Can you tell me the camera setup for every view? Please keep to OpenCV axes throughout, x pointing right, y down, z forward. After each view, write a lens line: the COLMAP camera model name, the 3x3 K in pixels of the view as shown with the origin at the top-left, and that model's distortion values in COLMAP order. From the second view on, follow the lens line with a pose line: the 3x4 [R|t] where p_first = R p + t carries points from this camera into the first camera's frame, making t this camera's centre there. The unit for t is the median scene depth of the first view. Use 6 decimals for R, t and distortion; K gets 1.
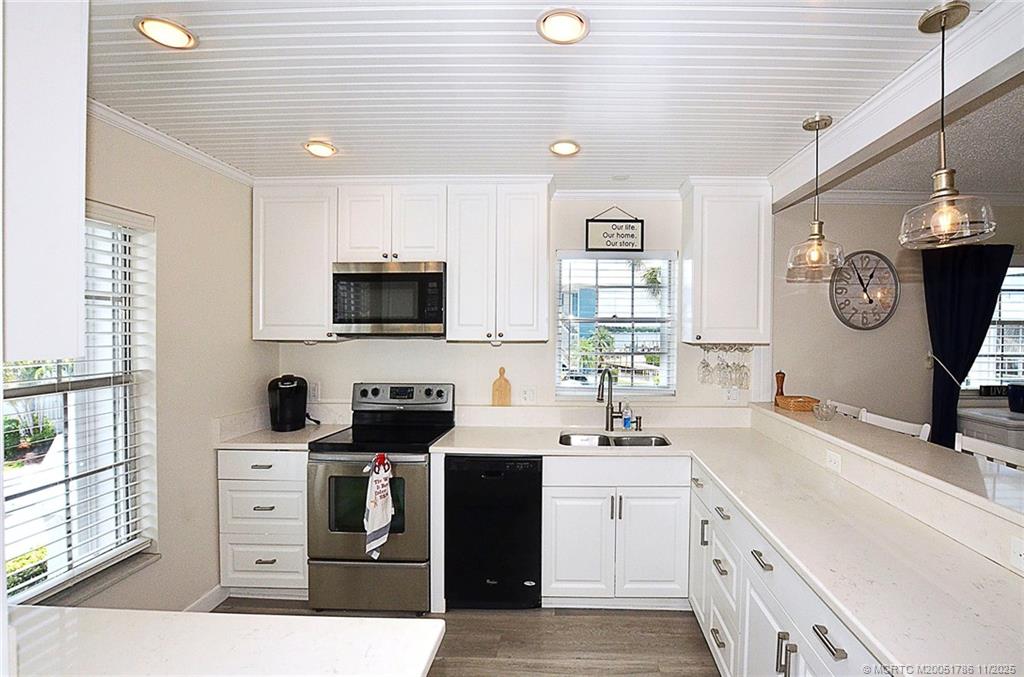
lens RADIAL K [[518.5, 0, 512.0], [0, 518.5, 338.5], [0, 0, 1]] dist [-0.003345, 0.000012]
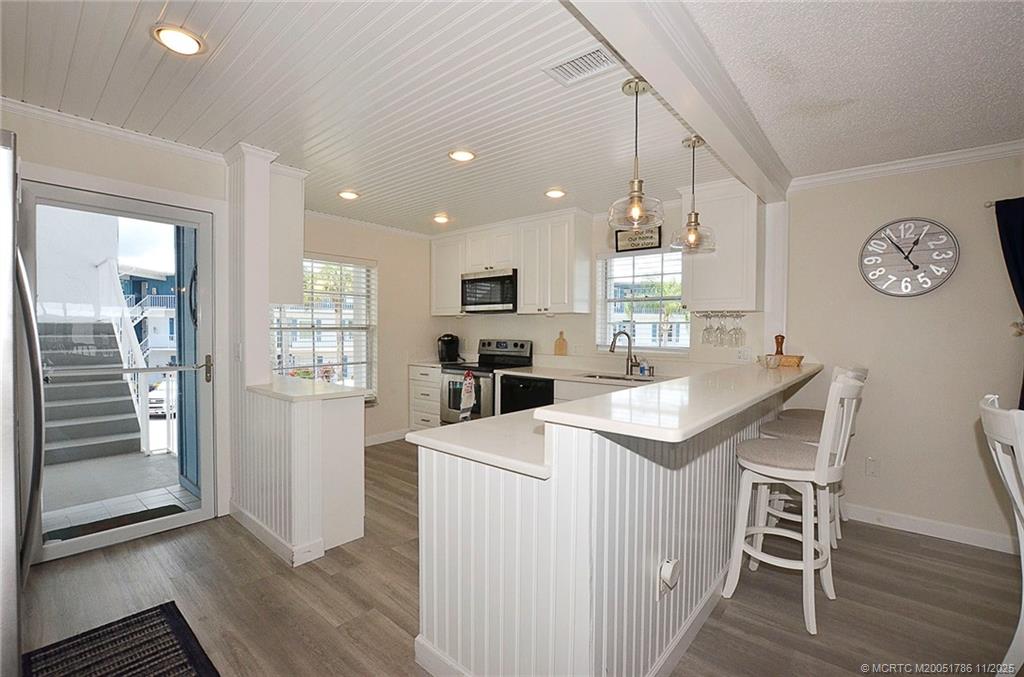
lens RADIAL K [[425.4, 0, 512.0], [0, 425.4, 338.5], [0, 0, 1]] dist [-0.001511, -0.000137]
pose [[0.816193, -0.001341, -0.577778, 0.664487], [-0.003330, 0.999970, -0.007025, 0.094227], [0.577770, 0.007658, 0.816164, -0.167774]]
